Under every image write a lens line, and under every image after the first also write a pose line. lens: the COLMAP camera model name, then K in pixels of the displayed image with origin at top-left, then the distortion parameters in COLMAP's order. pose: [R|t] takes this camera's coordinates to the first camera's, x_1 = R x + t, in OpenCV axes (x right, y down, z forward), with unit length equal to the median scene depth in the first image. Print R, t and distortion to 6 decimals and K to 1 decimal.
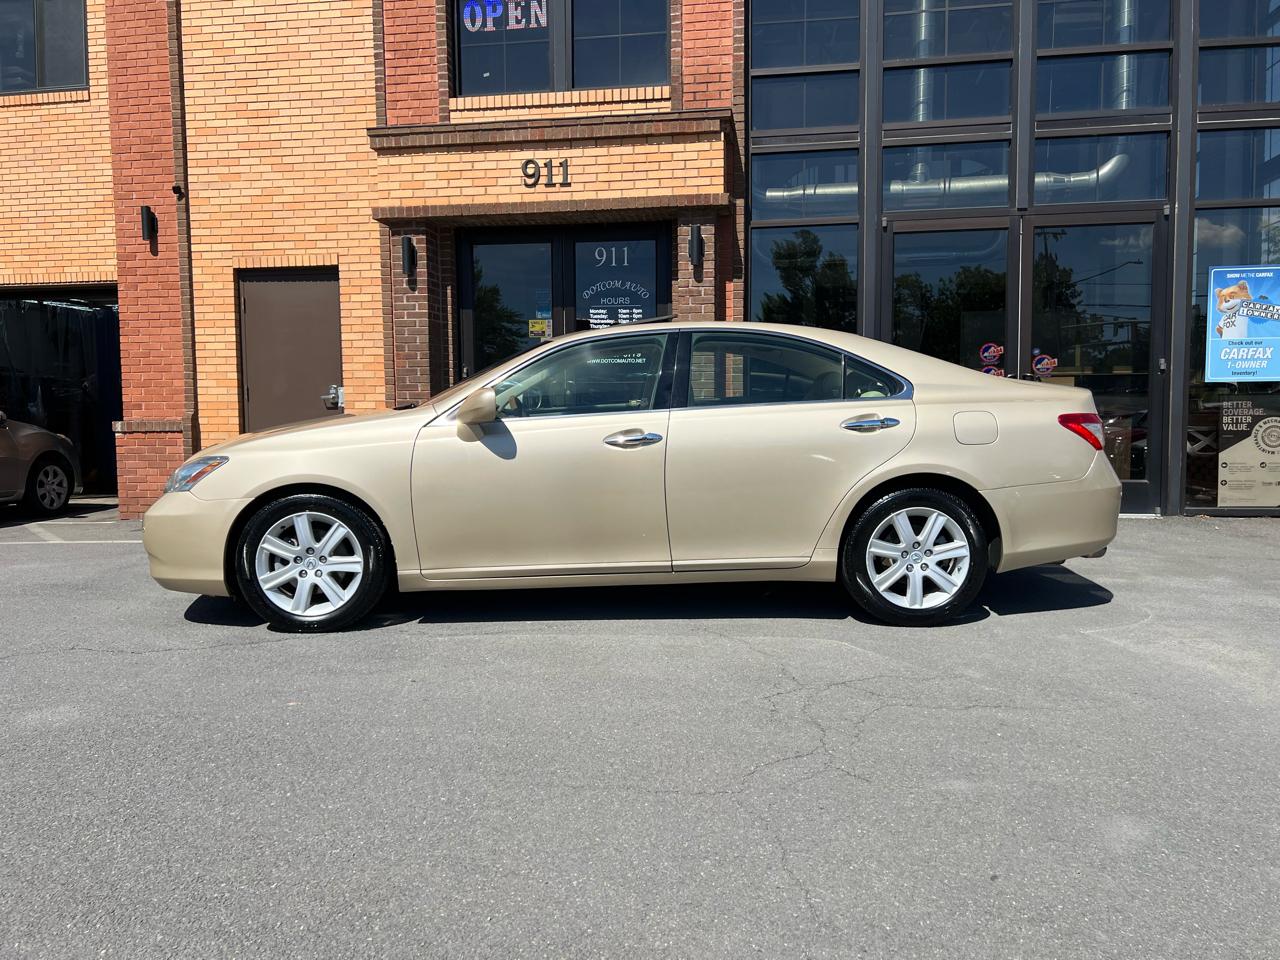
lens RADIAL K [[963.2, 0, 636.4], [0, 963.2, 479.9], [0, 0, 1]] dist [0.058855, -0.062757]
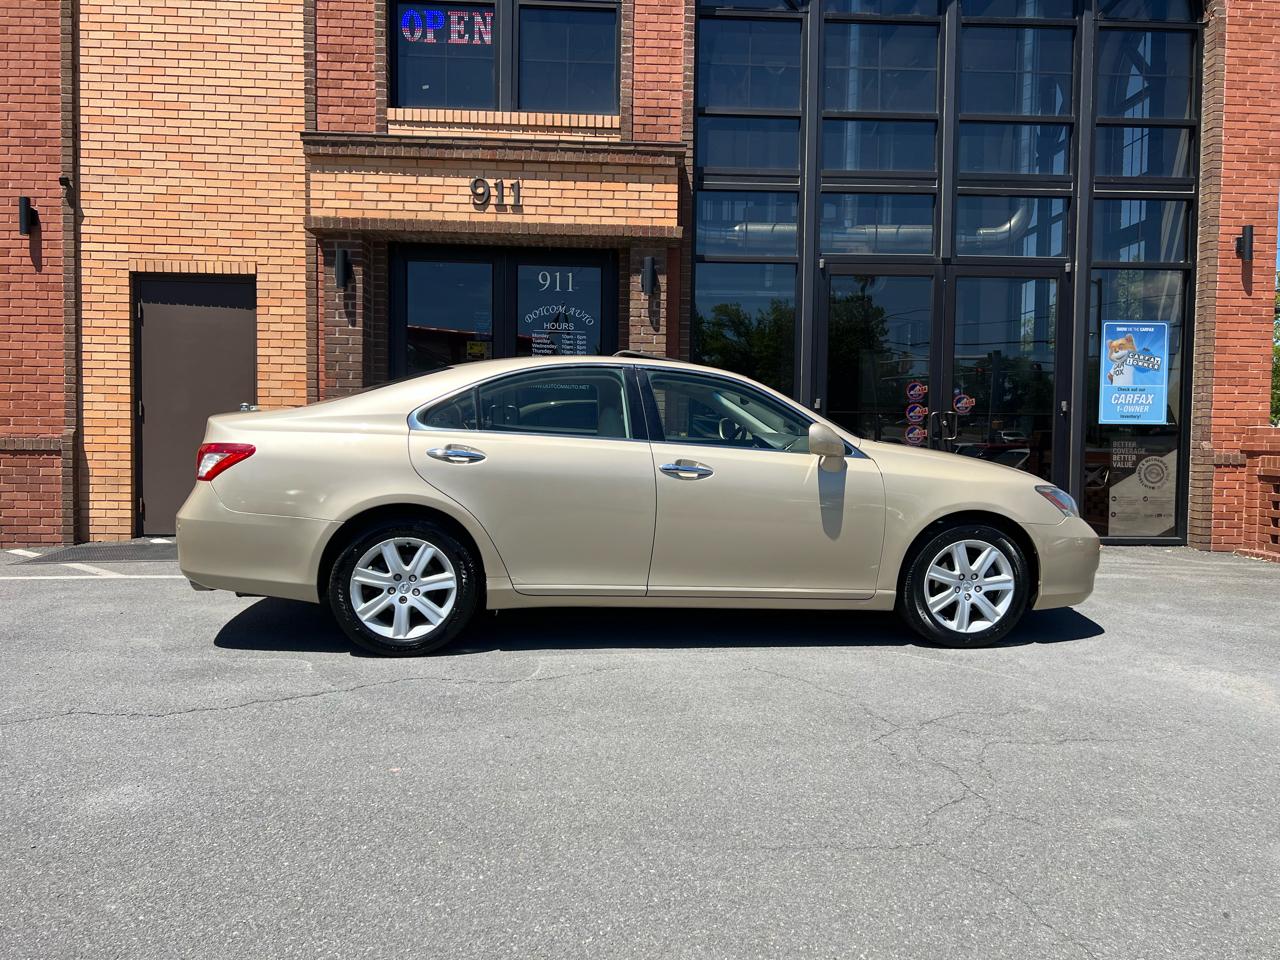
lens RADIAL K [[963.2, 0, 653.5], [0, 963.2, 472.8], [0, 0, 1]] dist [0.058855, -0.062757]
pose [[0.979369, 0.012339, 0.201704, -0.130058], [-0.007102, 0.999619, -0.026666, -0.011043], [-0.201956, 0.024684, 0.979084, 0.020991]]
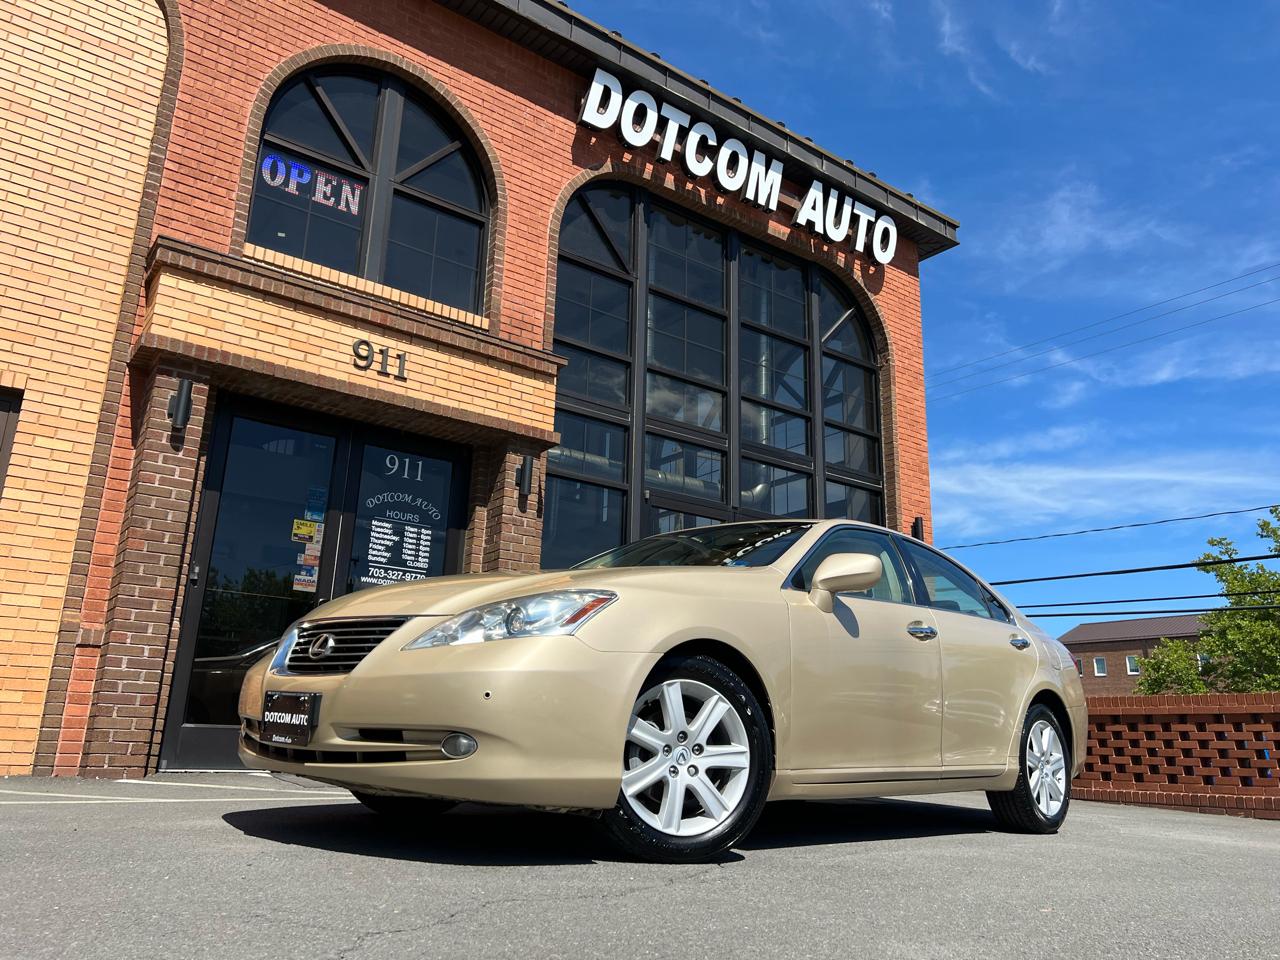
lens RADIAL K [[963.2, 0, 645.7], [0, 963.2, 473.9], [0, 0, 1]] dist [0.058855, -0.062757]
pose [[0.702736, 0.222126, 0.675886, -0.486043], [0.013864, 0.945555, -0.325166, 0.066160], [-0.711316, 0.237877, 0.661396, 0.274821]]
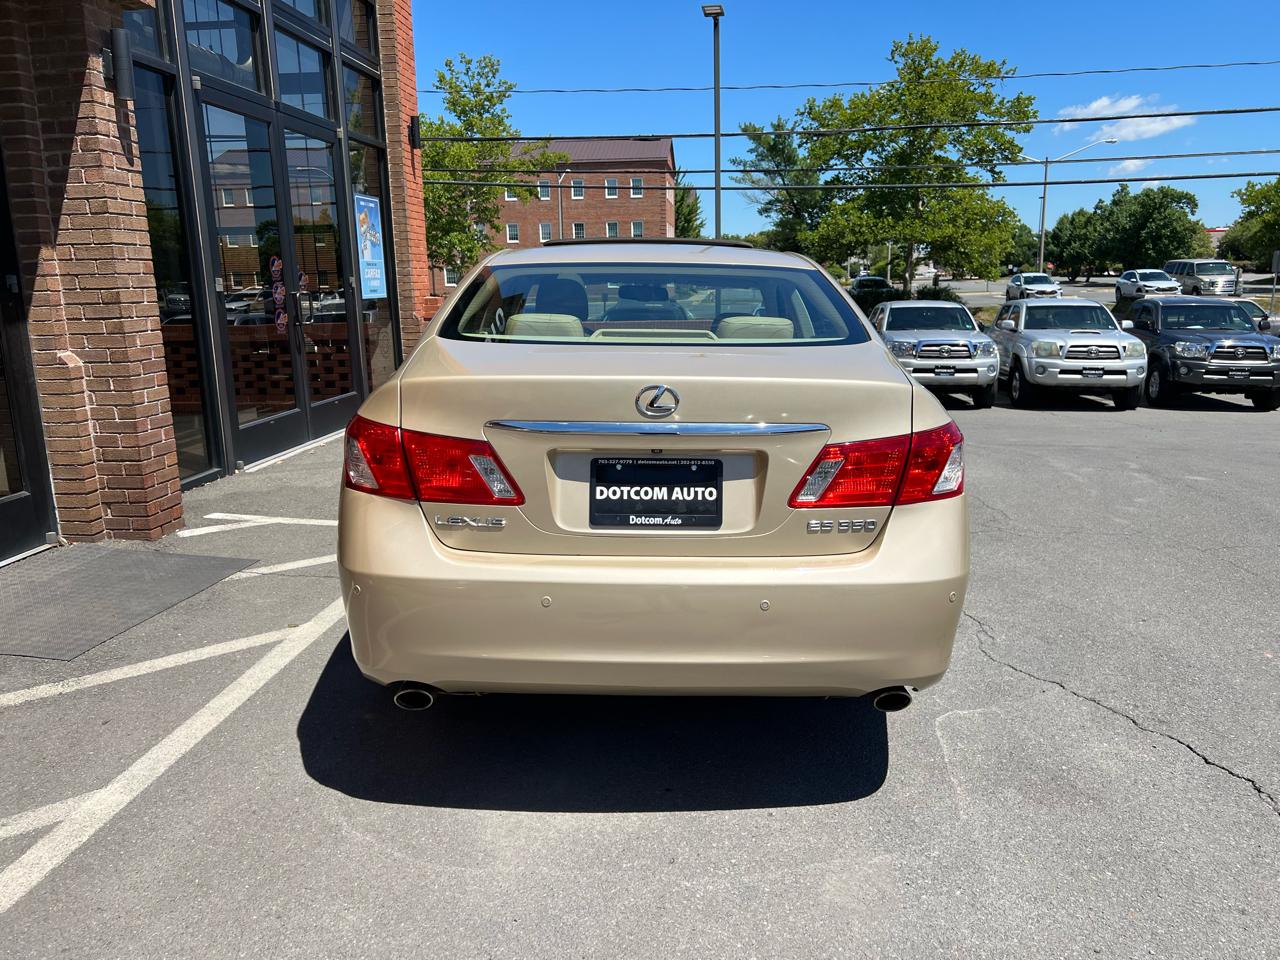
lens RADIAL K [[963.2, 0, 644.0], [0, 963.2, 479.7], [0, 0, 1]] dist [0.058855, -0.062757]
pose [[-0.057279, -0.196723, 0.978784, -0.552129], [0.081970, 0.976157, 0.200992, -0.091513], [-0.994987, 0.091743, -0.039788, 0.716633]]
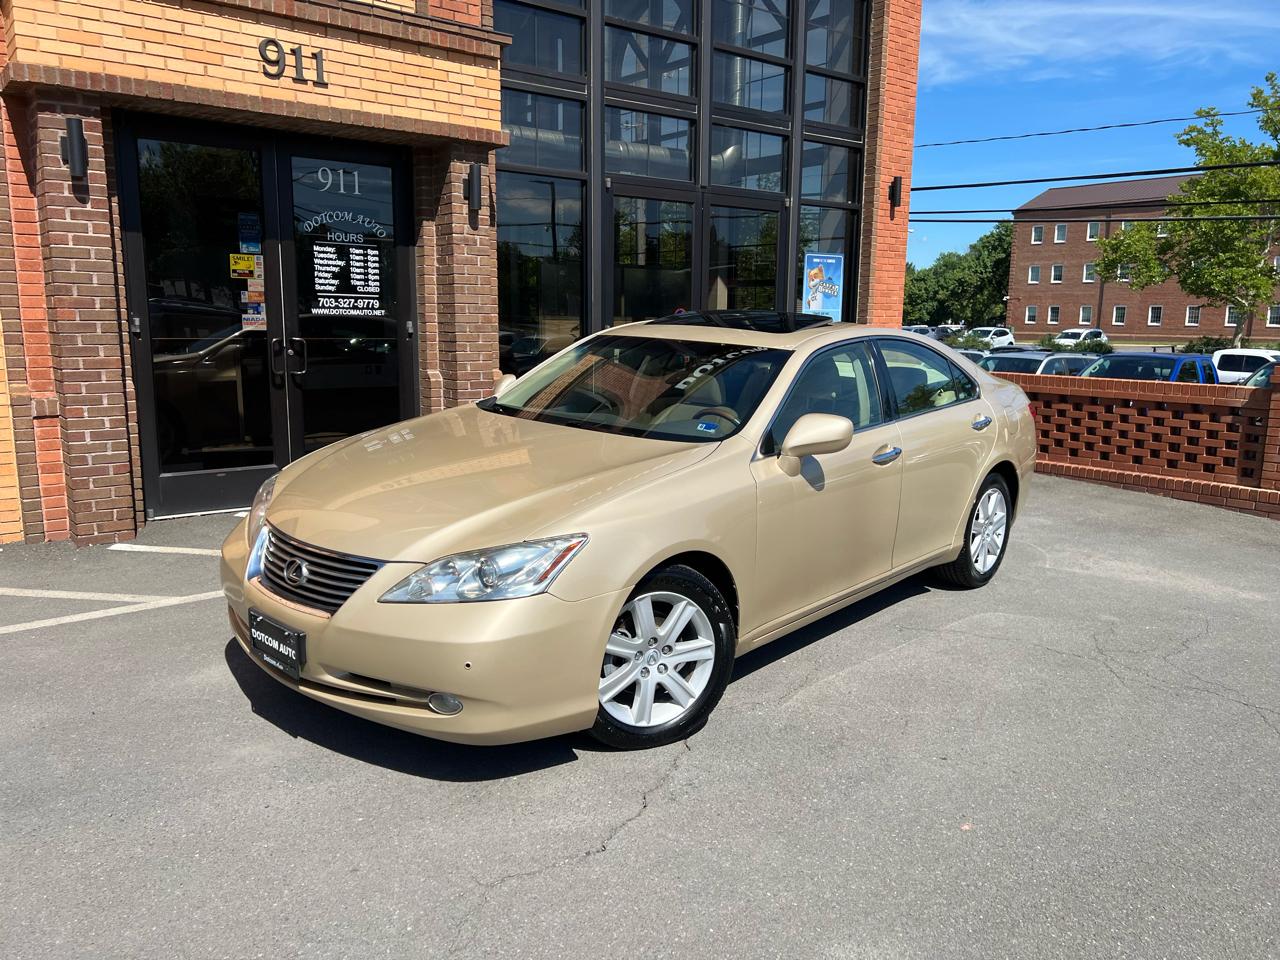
lens RADIAL K [[963.2, 0, 638.0], [0, 963.2, 479.1], [0, 0, 1]] dist [0.058855, -0.062757]
pose [[0.681199, -0.109366, 0.723883, -0.485304], [0.032441, 0.992317, 0.119394, -0.078836], [-0.731379, -0.057847, 0.679513, 0.274467]]
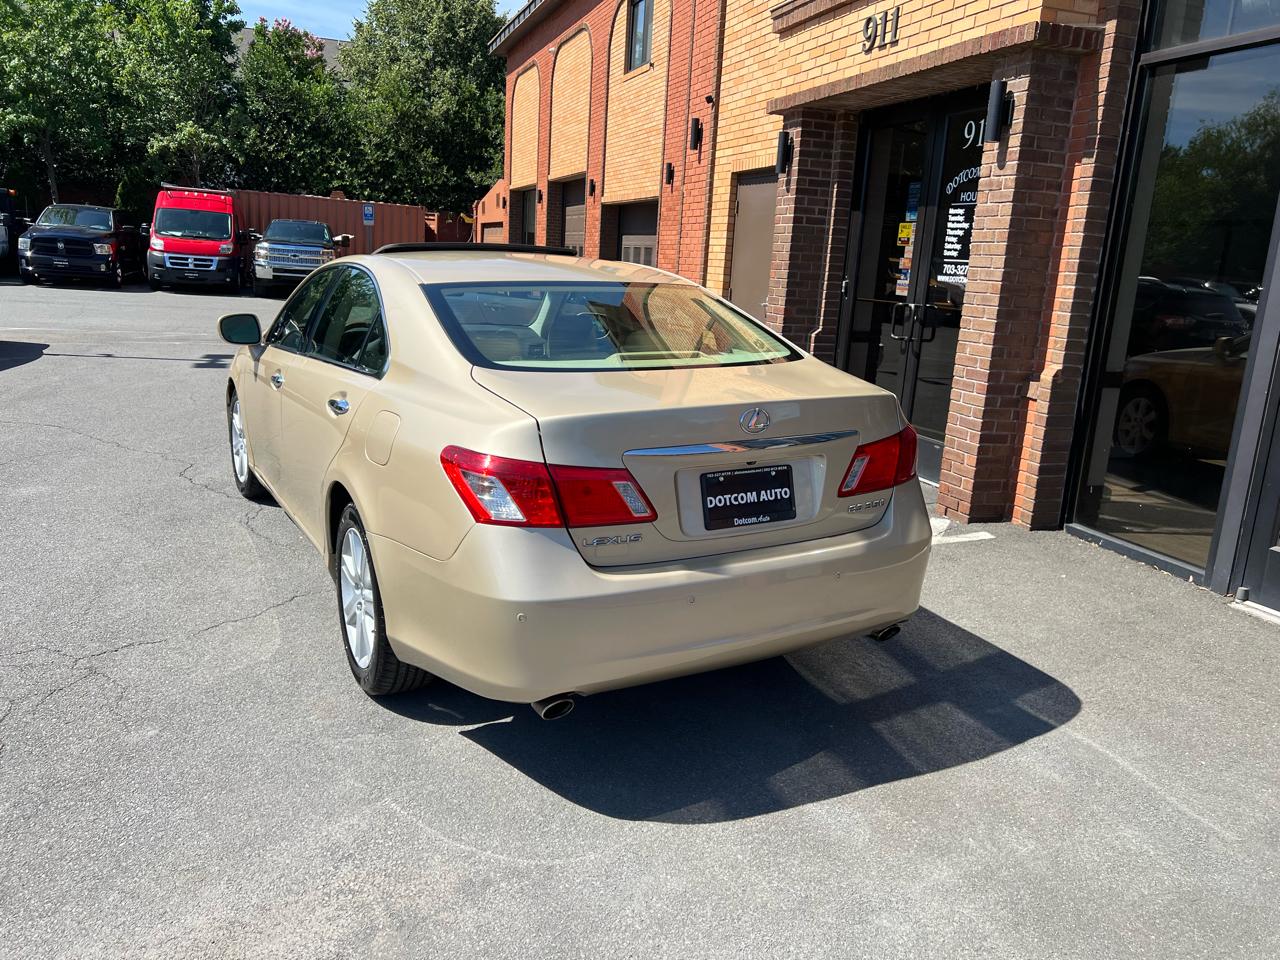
lens RADIAL K [[963.2, 0, 643.1], [0, 963.2, 479.7], [0, 0, 1]] dist [0.058855, -0.062757]
pose [[0.469794, 0.228715, -0.852633, 0.553457], [-0.120804, 0.973424, 0.194554, -0.096250], [0.874471, 0.011601, 0.484939, 0.457465]]
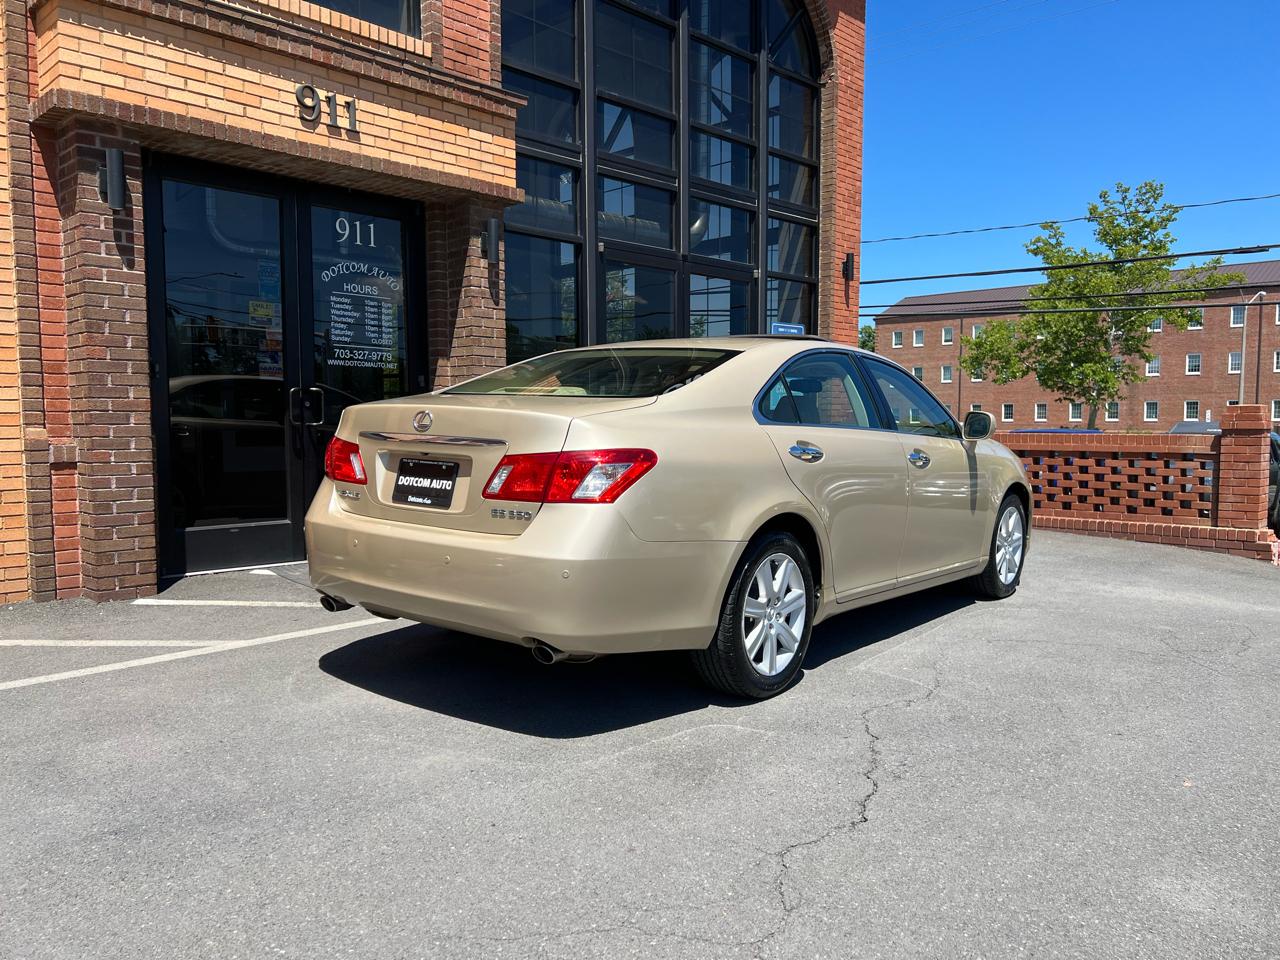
lens RADIAL K [[963.2, 0, 636.3], [0, 963.2, 488.0], [0, 0, 1]] dist [0.058855, -0.062757]
pose [[0.582148, -0.050768, 0.811496, -0.569594], [0.050620, 0.998376, 0.026145, -0.034502], [-0.811506, 0.025858, 0.583772, 0.375341]]
